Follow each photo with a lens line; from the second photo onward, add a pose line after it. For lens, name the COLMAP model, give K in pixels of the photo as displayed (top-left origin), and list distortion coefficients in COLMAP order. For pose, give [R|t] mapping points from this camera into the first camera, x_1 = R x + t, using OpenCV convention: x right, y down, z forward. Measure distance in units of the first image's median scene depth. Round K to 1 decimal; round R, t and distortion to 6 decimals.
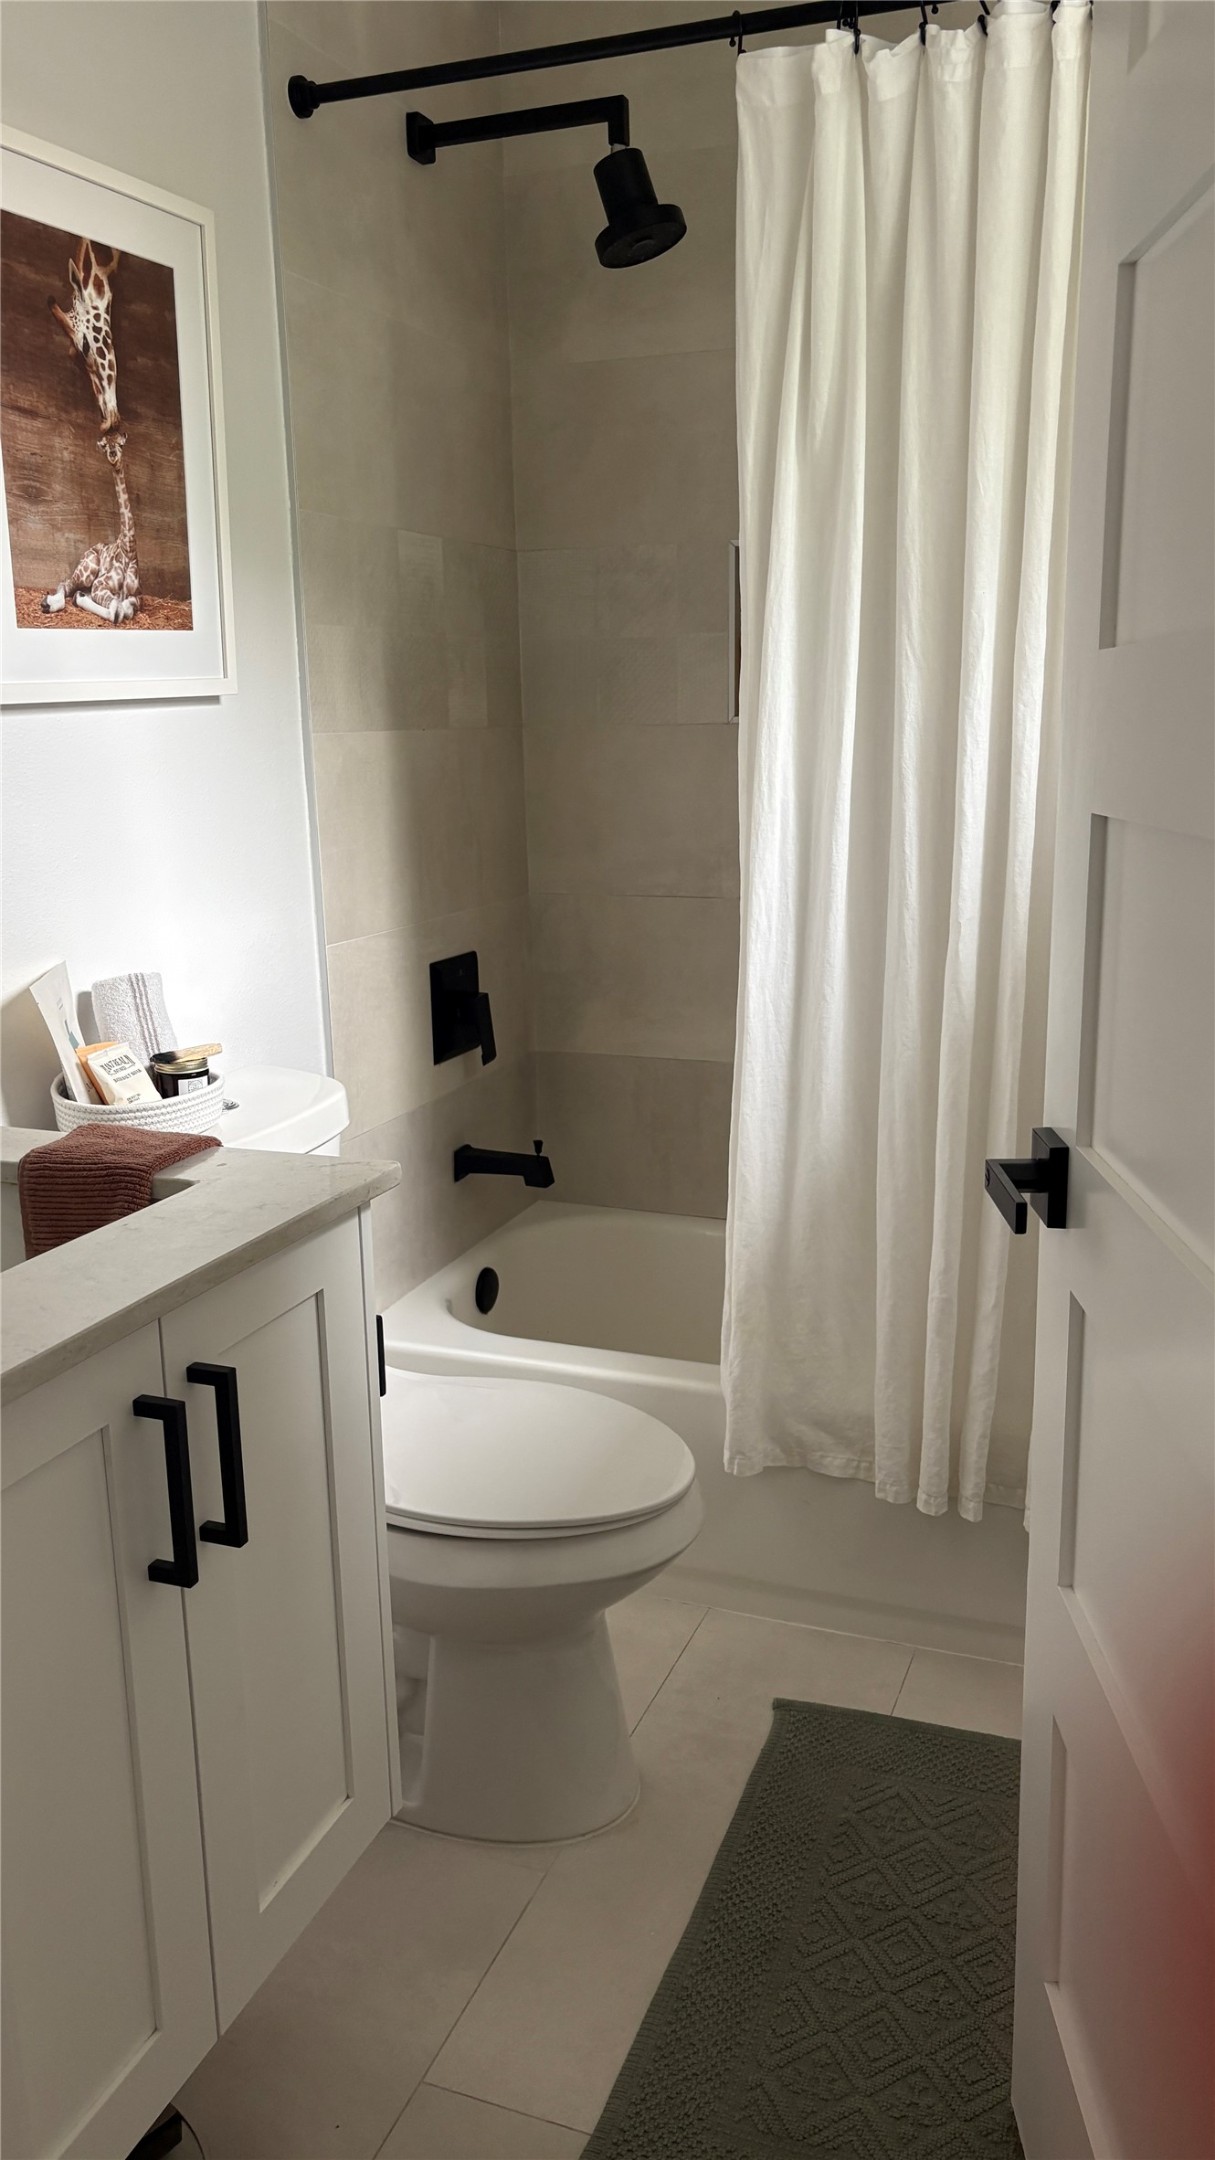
lens RADIAL K [[1629.2, 0, 607.3], [0, 1629.2, 1084.2], [0, 0, 1]] dist [0.040979, -0.028961]
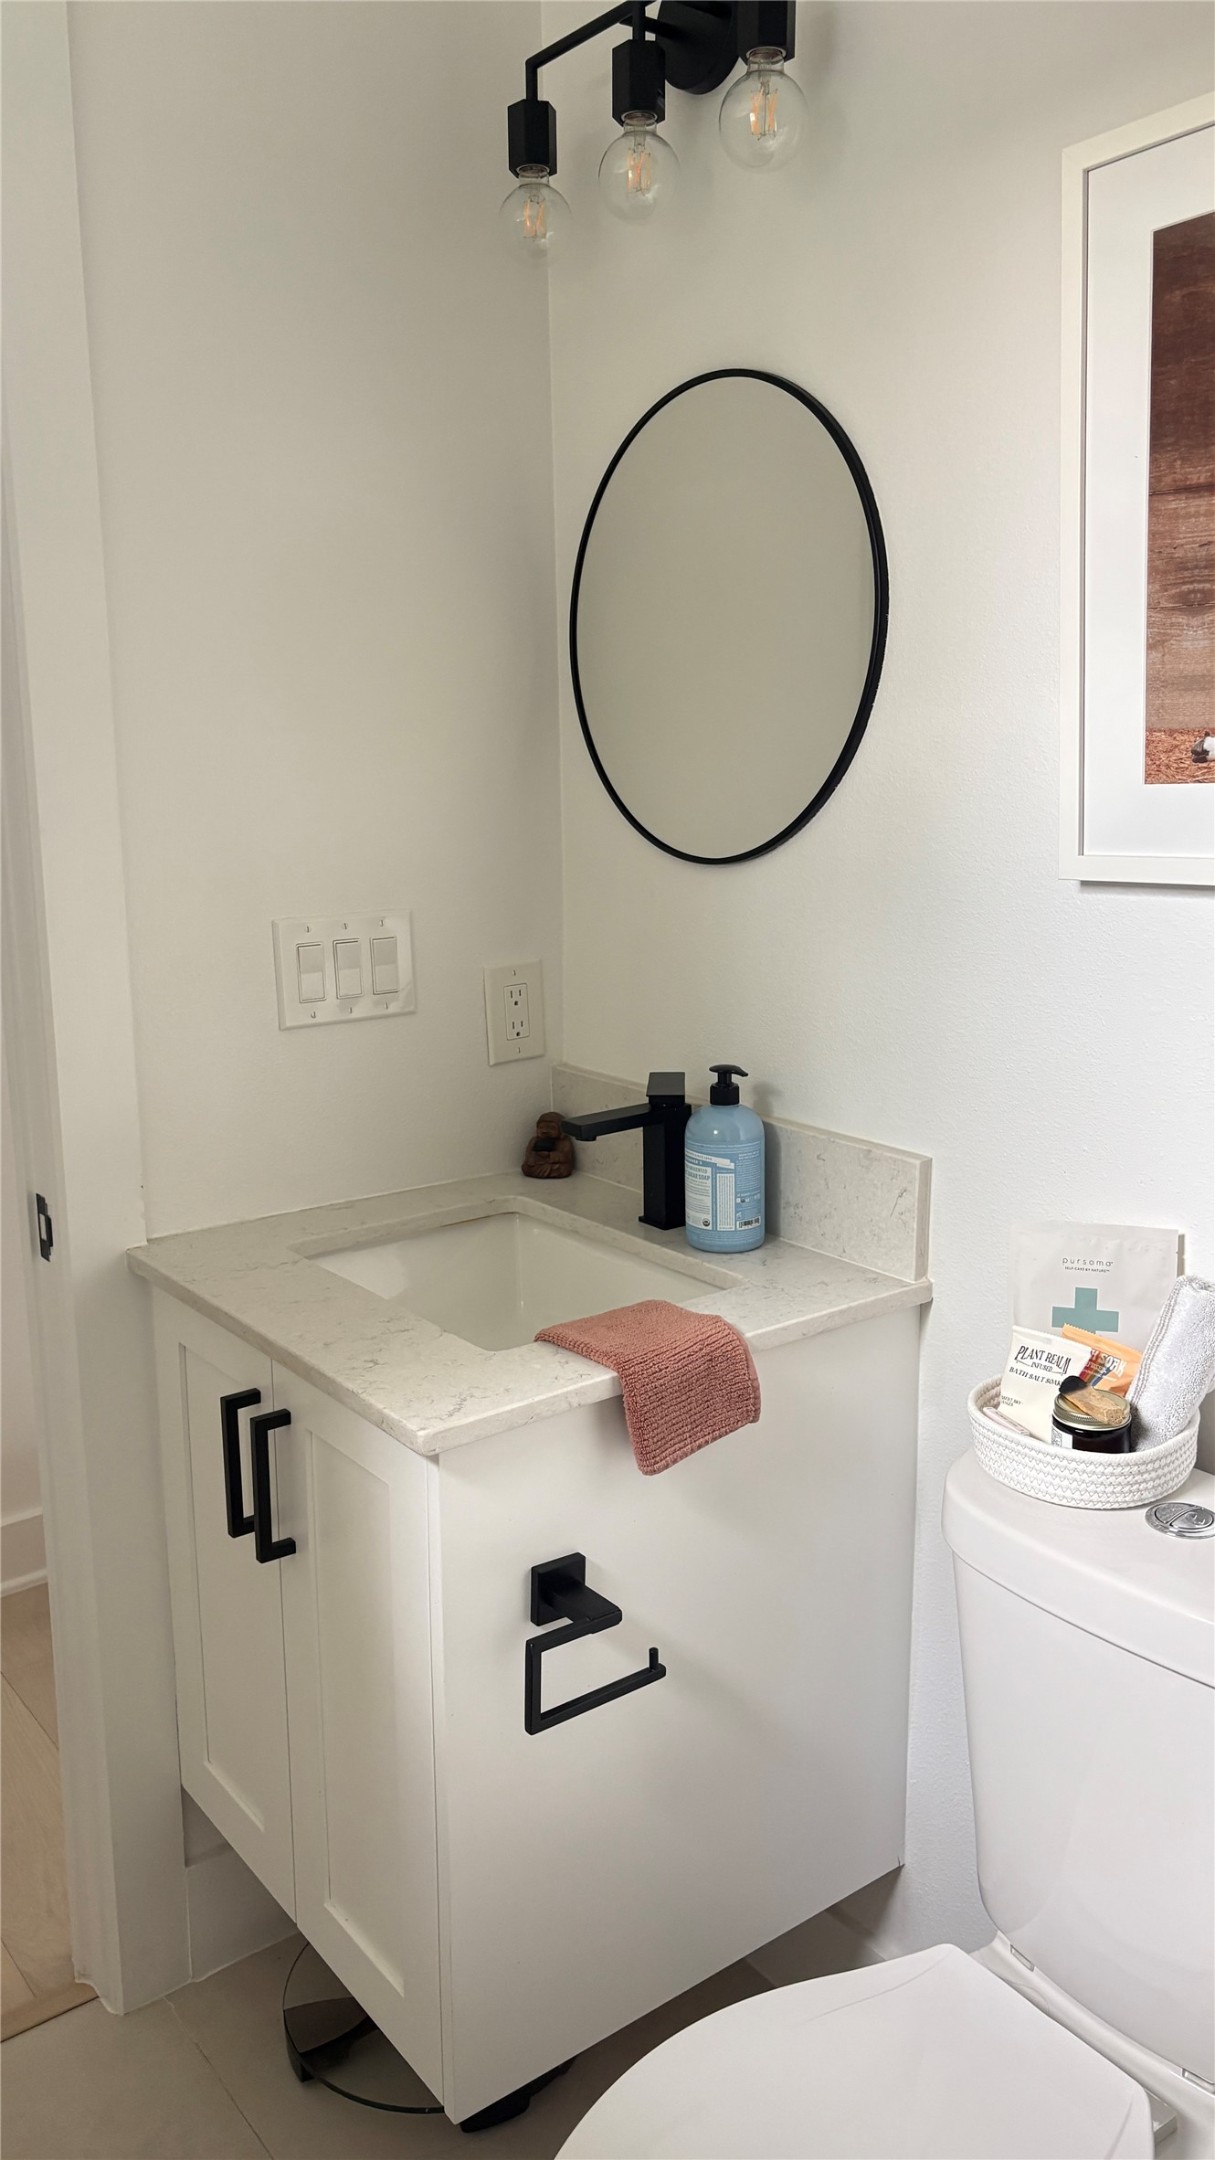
lens RADIAL K [[1629.2, 0, 607.5], [0, 1629.2, 1074.6], [0, 0, 1]] dist [0.040979, -0.028961]
pose [[-0.518516, 0.189060, -0.833905, 0.425290], [-0.172872, 0.931932, 0.318775, -0.352975], [0.837411, 0.309448, -0.450539, 1.180701]]
